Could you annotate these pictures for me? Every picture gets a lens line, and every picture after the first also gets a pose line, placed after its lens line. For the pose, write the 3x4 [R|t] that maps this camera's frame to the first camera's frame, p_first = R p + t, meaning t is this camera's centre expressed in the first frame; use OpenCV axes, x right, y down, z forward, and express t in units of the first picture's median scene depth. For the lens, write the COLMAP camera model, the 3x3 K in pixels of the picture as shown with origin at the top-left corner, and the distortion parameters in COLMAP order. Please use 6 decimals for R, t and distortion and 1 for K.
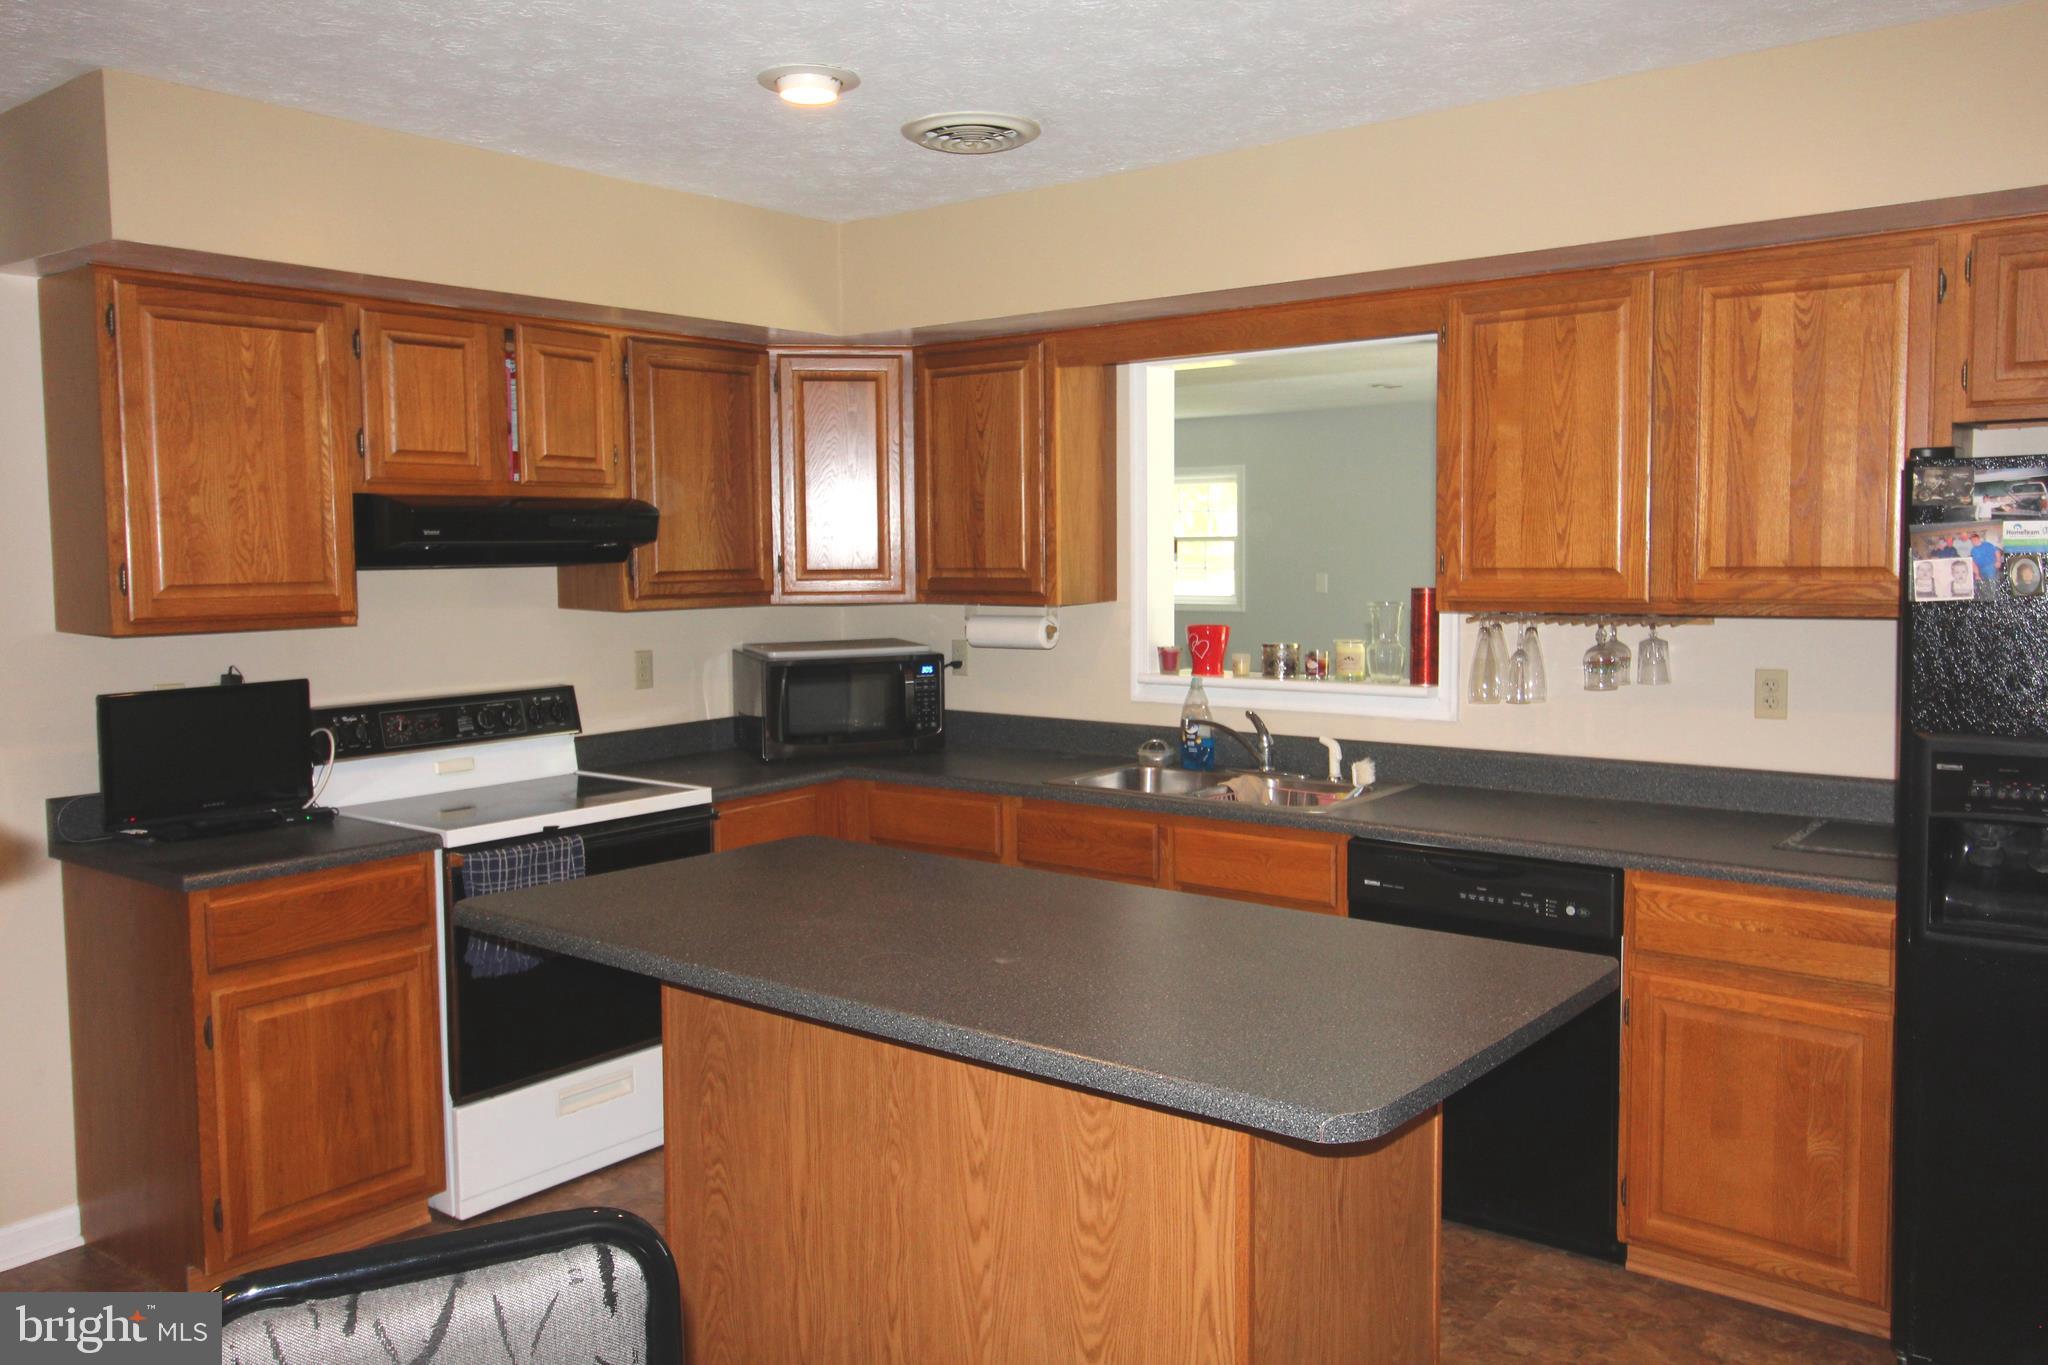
lens RADIAL K [[1574.1, 0, 1055.9], [0, 1574.1, 656.6], [0, 0, 1]] dist [0.016739, -0.025319]
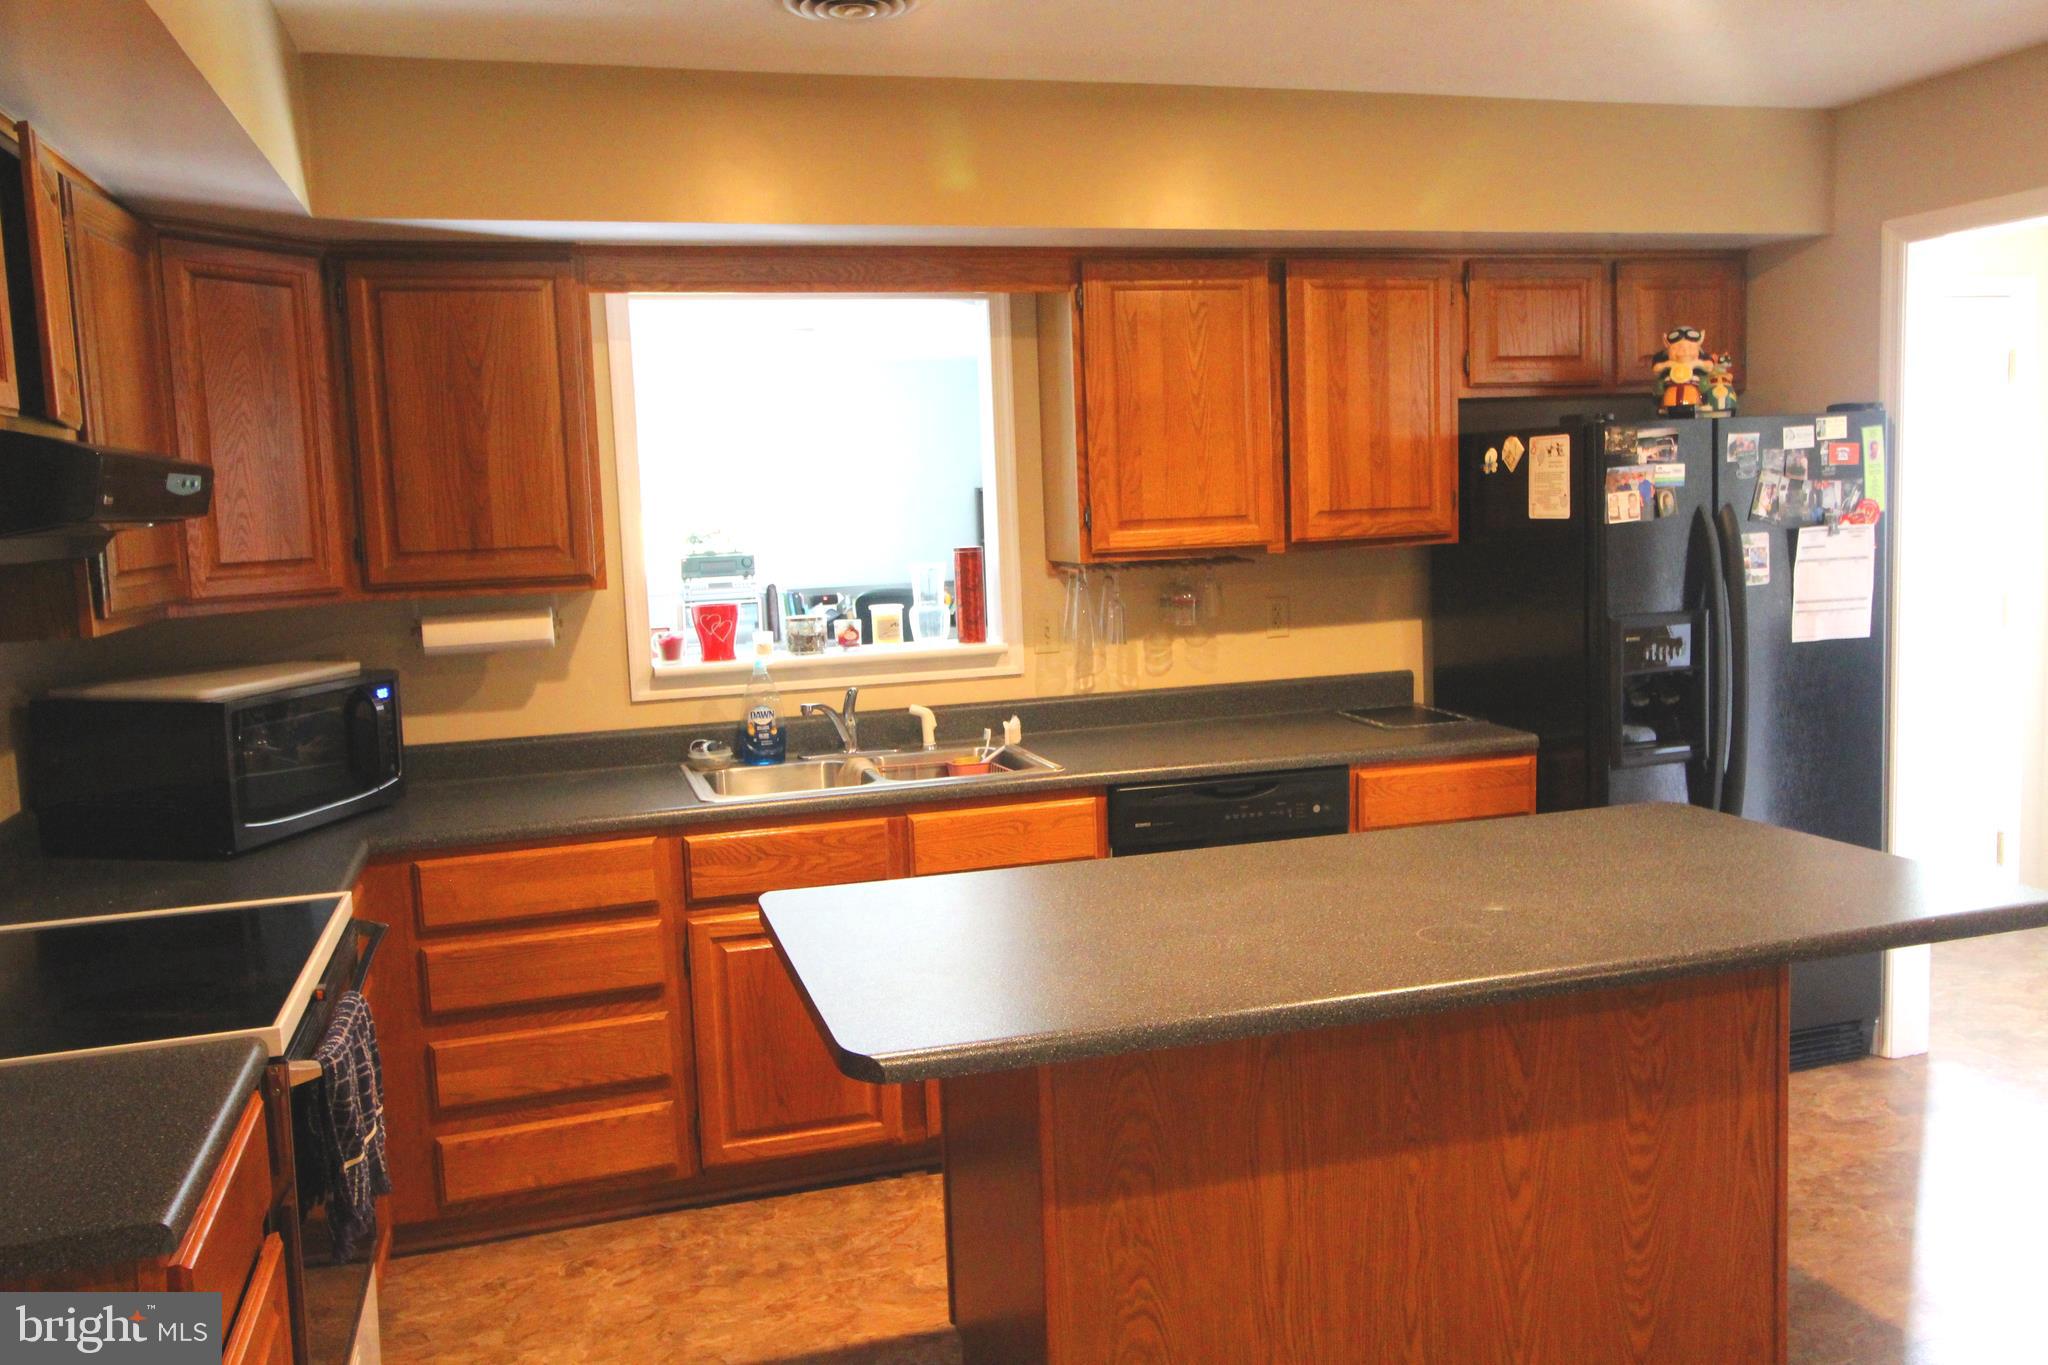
lens RADIAL K [[1574.1, 0, 1028.7], [0, 1574.1, 664.5], [0, 0, 1]] dist [0.016739, -0.025319]
pose [[0.590409, -0.096627, 0.801299, -0.854846], [0.088944, 0.994550, 0.054395, -0.031301], [-0.802188, 0.039156, 0.595786, 0.568183]]
